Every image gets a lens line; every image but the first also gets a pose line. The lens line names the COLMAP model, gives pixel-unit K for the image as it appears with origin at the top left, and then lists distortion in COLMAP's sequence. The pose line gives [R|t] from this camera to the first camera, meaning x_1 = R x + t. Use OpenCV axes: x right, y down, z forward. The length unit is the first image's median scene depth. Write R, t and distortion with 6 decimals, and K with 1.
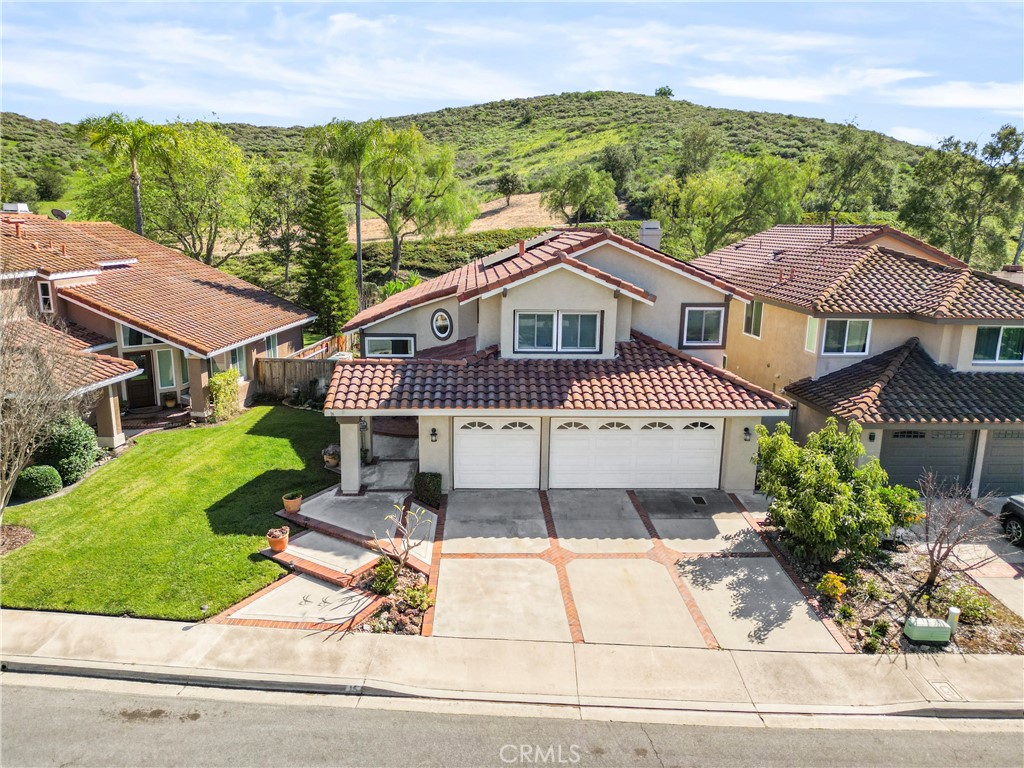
lens RADIAL K [[706.5, 0, 512.0], [0, 706.5, 384.0], [0, 0, 1]] dist [0.060319, -0.062373]
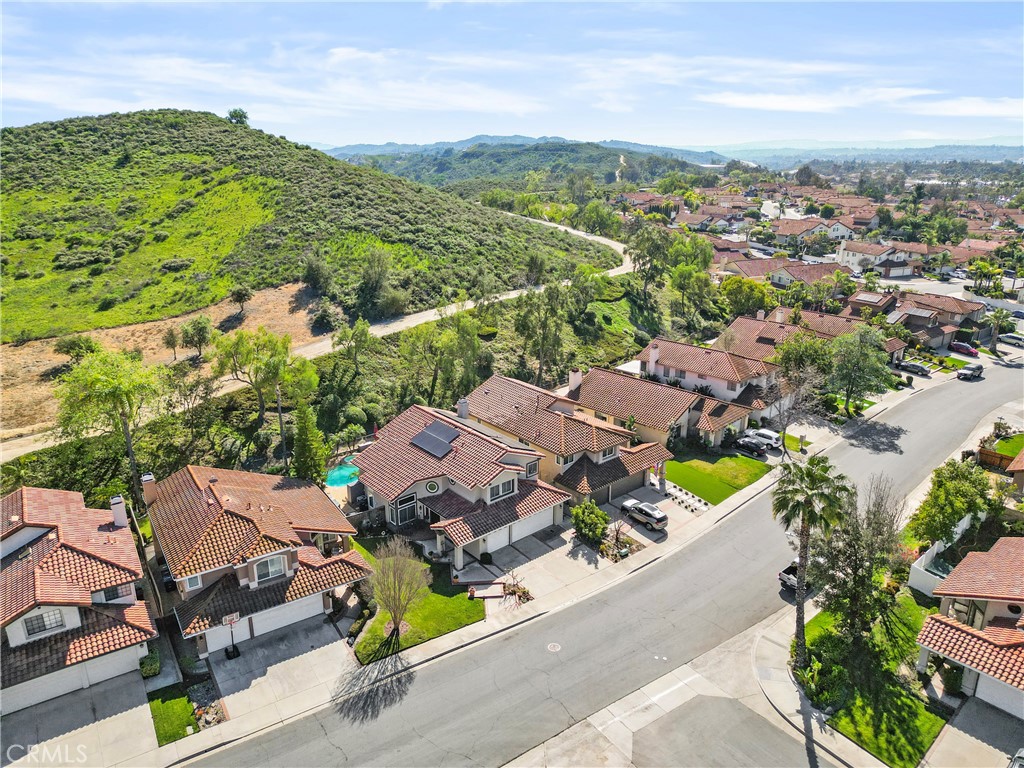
lens RADIAL K [[706.5, 0, 512.0], [0, 706.5, 384.0], [0, 0, 1]] dist [0.060319, -0.062373]
pose [[0.787148, -0.205776, 0.581424, -1.411713], [0.139629, 0.977681, 0.156984, -0.894462], [-0.600751, -0.042386, 0.798312, -1.238417]]
